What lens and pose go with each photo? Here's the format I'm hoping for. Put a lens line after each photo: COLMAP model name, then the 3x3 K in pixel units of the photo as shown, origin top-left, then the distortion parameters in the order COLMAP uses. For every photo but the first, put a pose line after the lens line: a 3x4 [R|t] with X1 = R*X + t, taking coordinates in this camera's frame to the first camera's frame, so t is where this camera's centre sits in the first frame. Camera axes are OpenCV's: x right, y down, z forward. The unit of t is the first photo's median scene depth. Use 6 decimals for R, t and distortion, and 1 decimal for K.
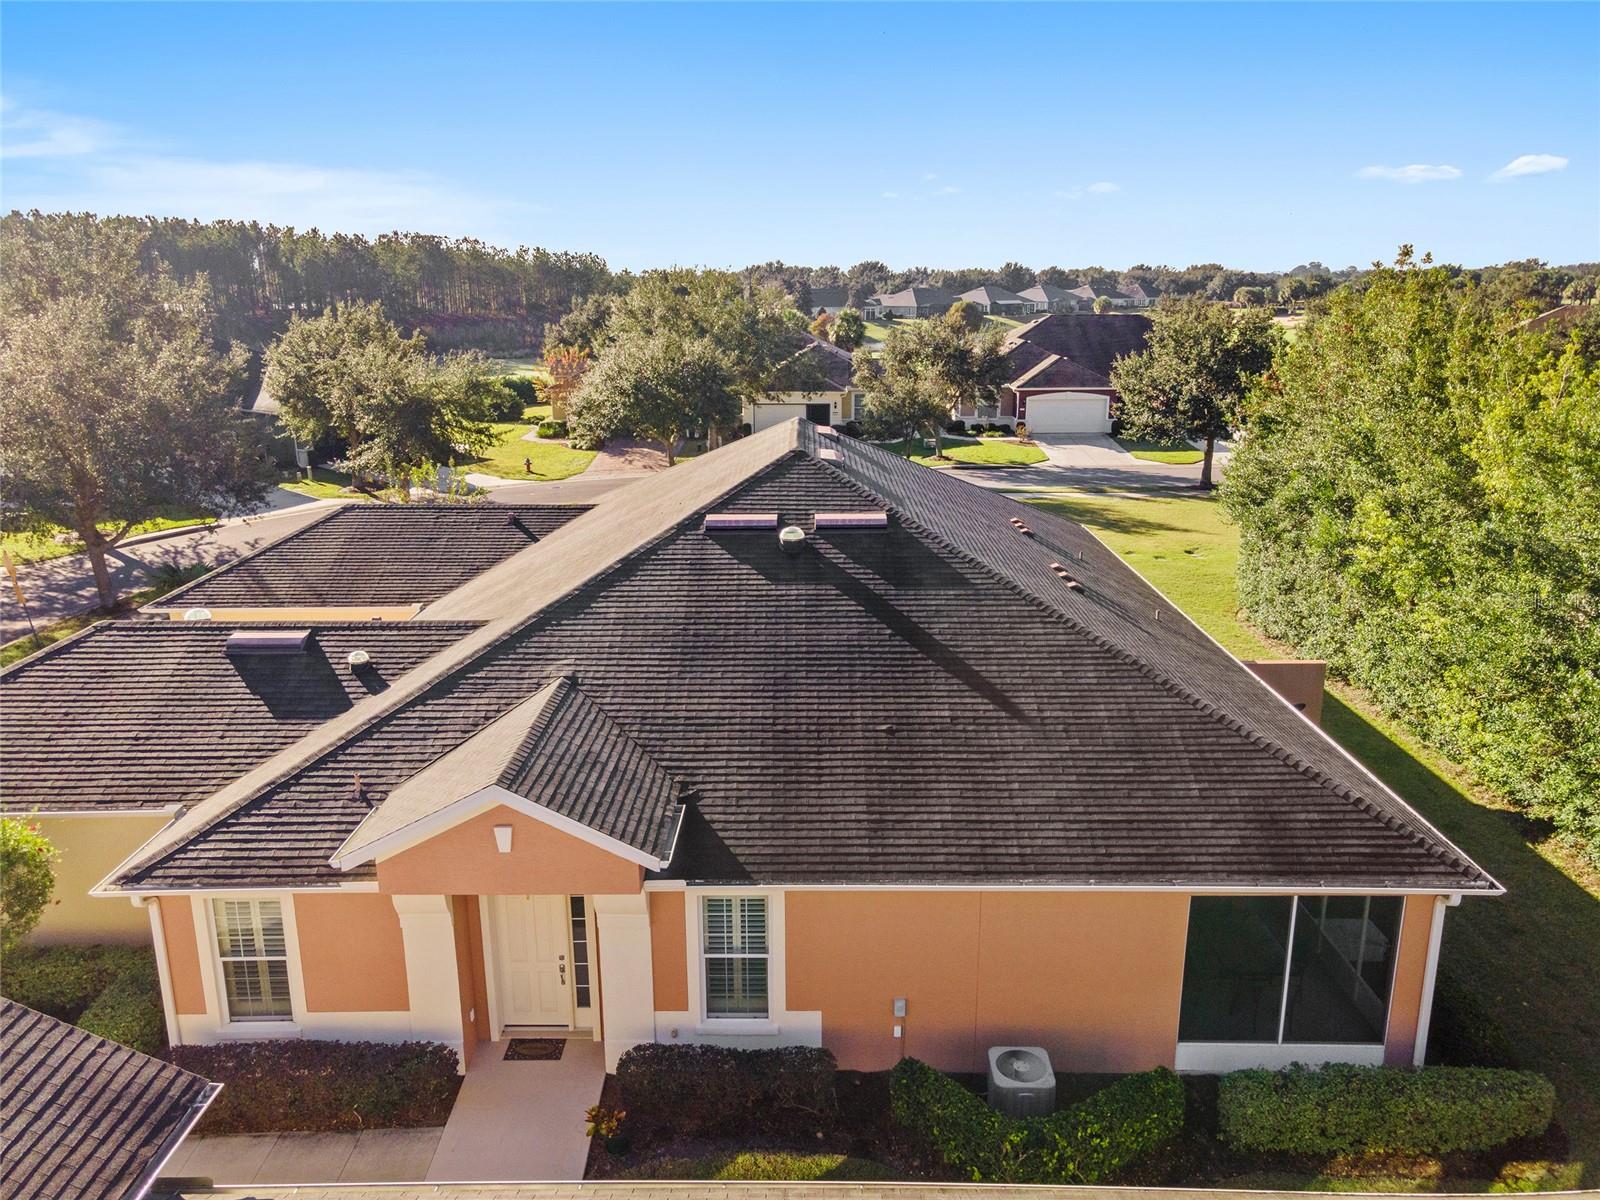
lens RADIAL K [[1160.4, 0, 800.0], [0, 1160.4, 600.0], [0, 0, 1]] dist [0.022280, 0.005345]
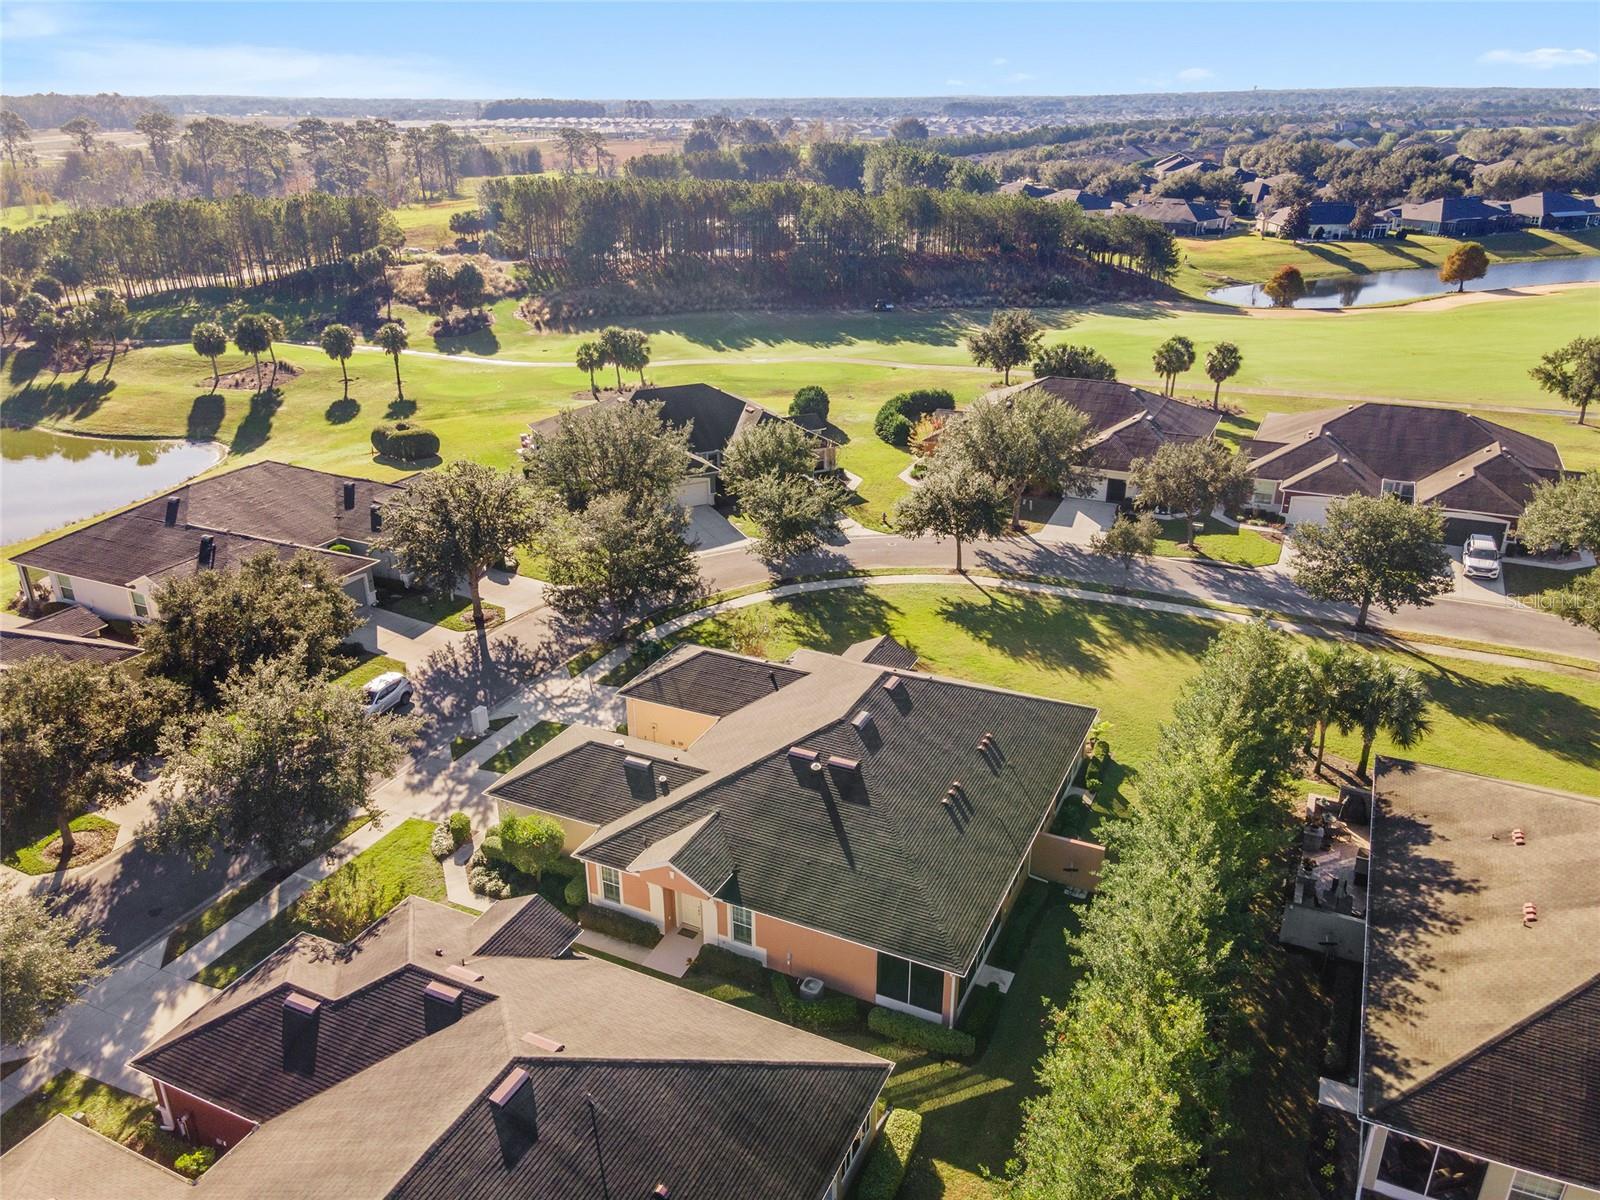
lens RADIAL K [[1160.4, 0, 800.0], [0, 1160.4, 600.0], [0, 0, 1]] dist [0.022280, 0.005345]
pose [[0.904419, 0.166928, -0.392635, 0.947857], [-0.111269, 0.980720, 0.160649, -0.864568], [0.411881, -0.101606, 0.905555, -1.349162]]
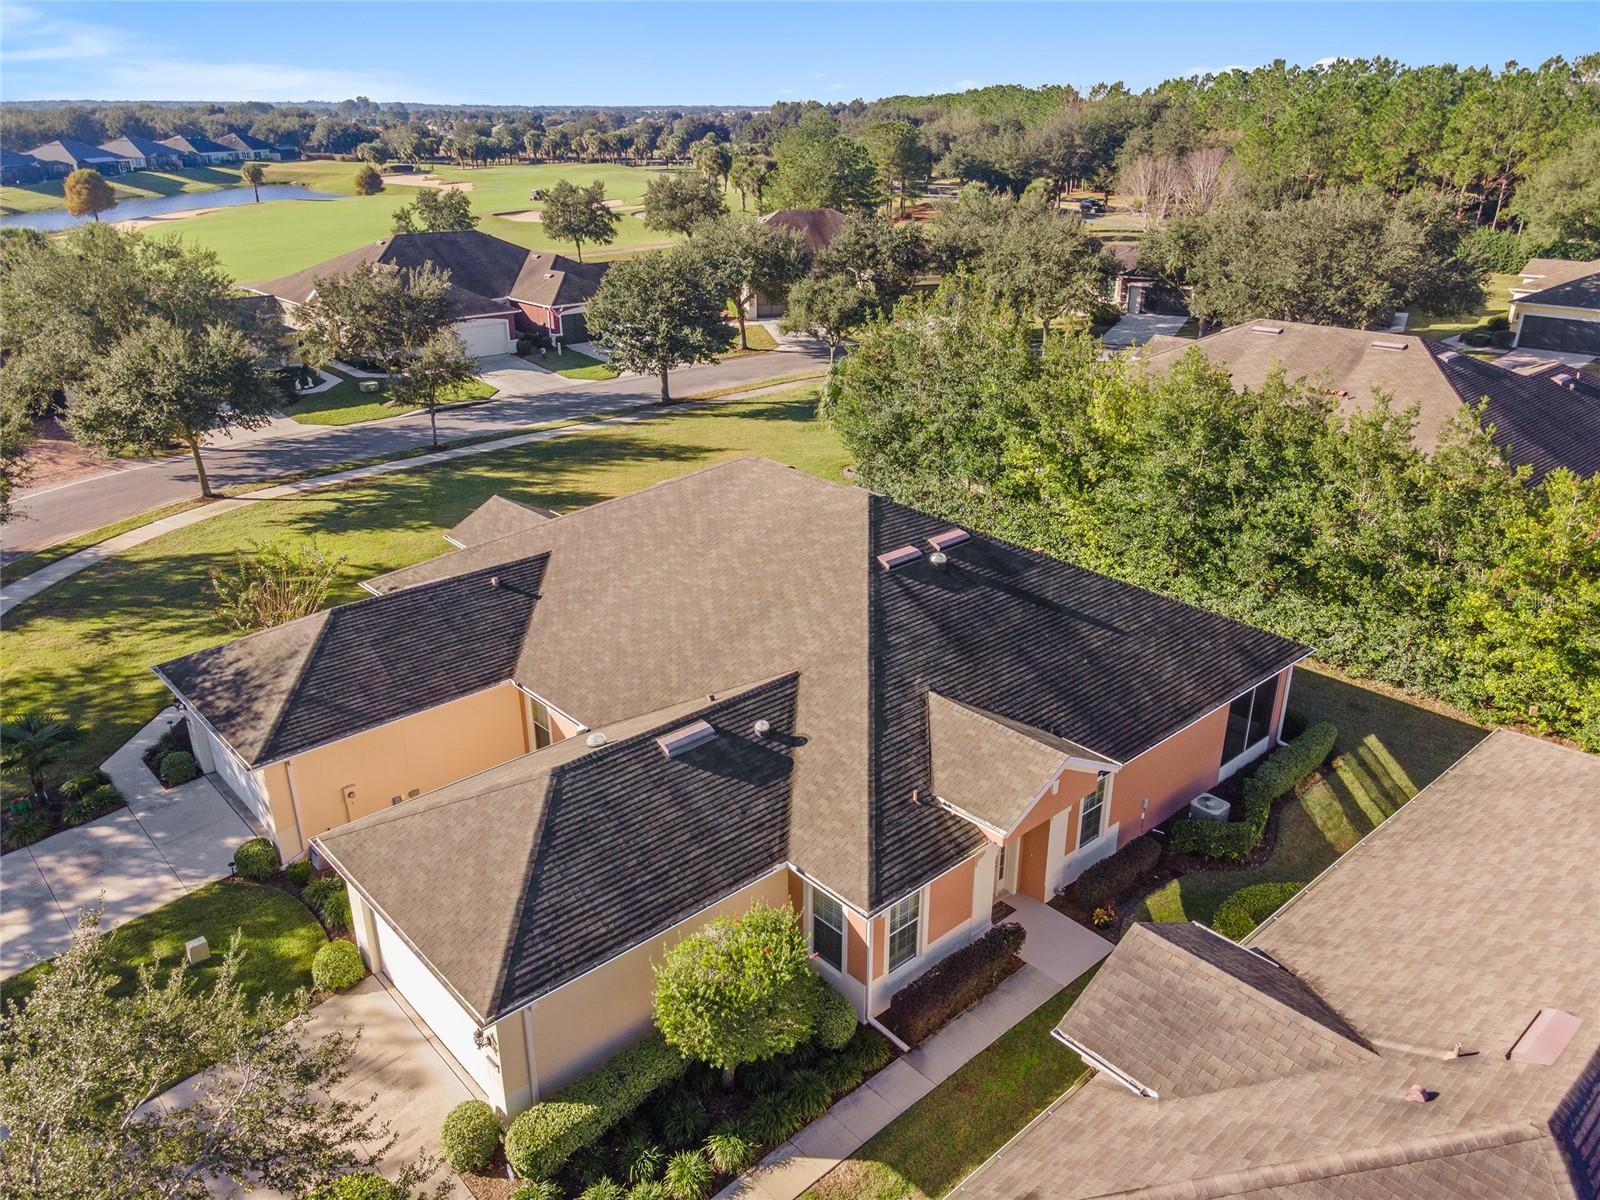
lens RADIAL K [[1160.4, 0, 800.0], [0, 1160.4, 600.0], [0, 0, 1]] dist [0.022280, 0.005345]
pose [[0.737601, -0.257383, 0.624259, -1.163640], [0.175284, 0.965795, 0.191089, -0.344233], [-0.652089, -0.031524, 0.757486, -0.030605]]
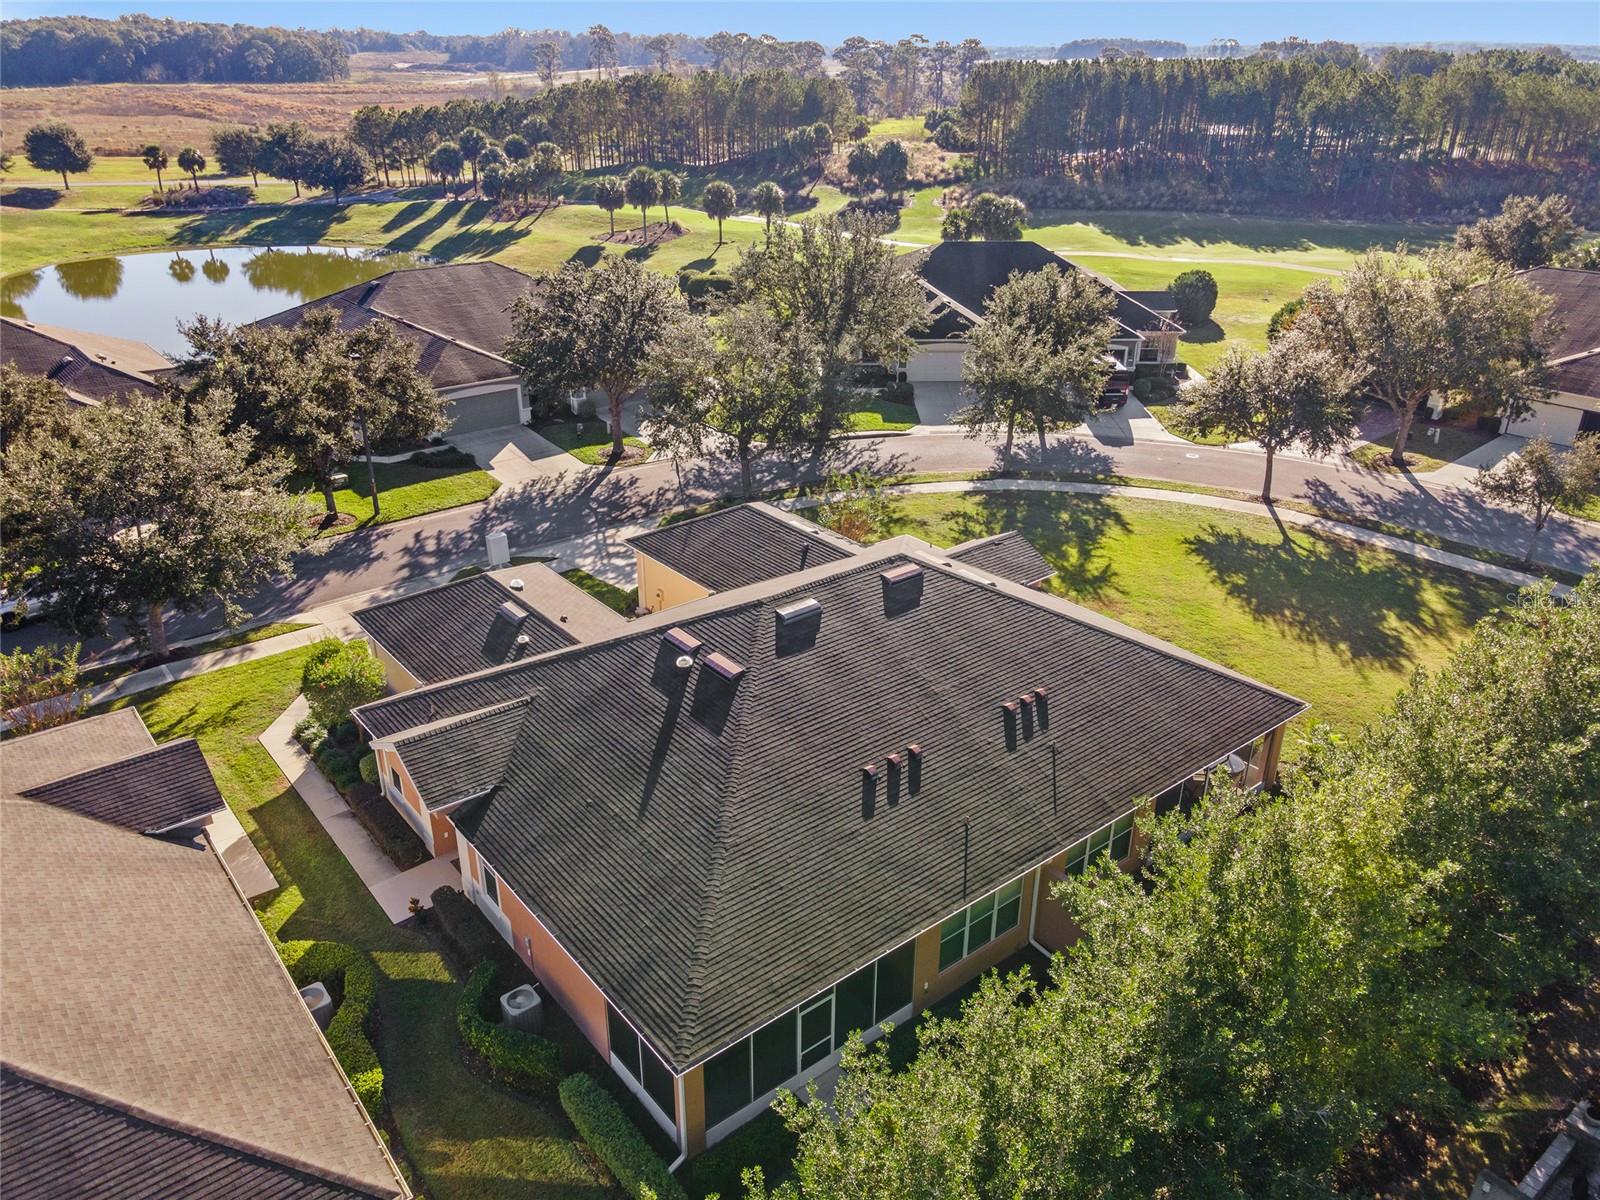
lens RADIAL K [[1138.9, 0, 815.5], [0, 1138.9, 626.5], [0, 0, 1]] dist [0.037139, 0.007170]
pose [[0.634852, 0.349056, -0.689291, 1.207646], [-0.208437, 0.936429, 0.282231, -0.600977], [0.743987, -0.035501, 0.667251, 0.124088]]
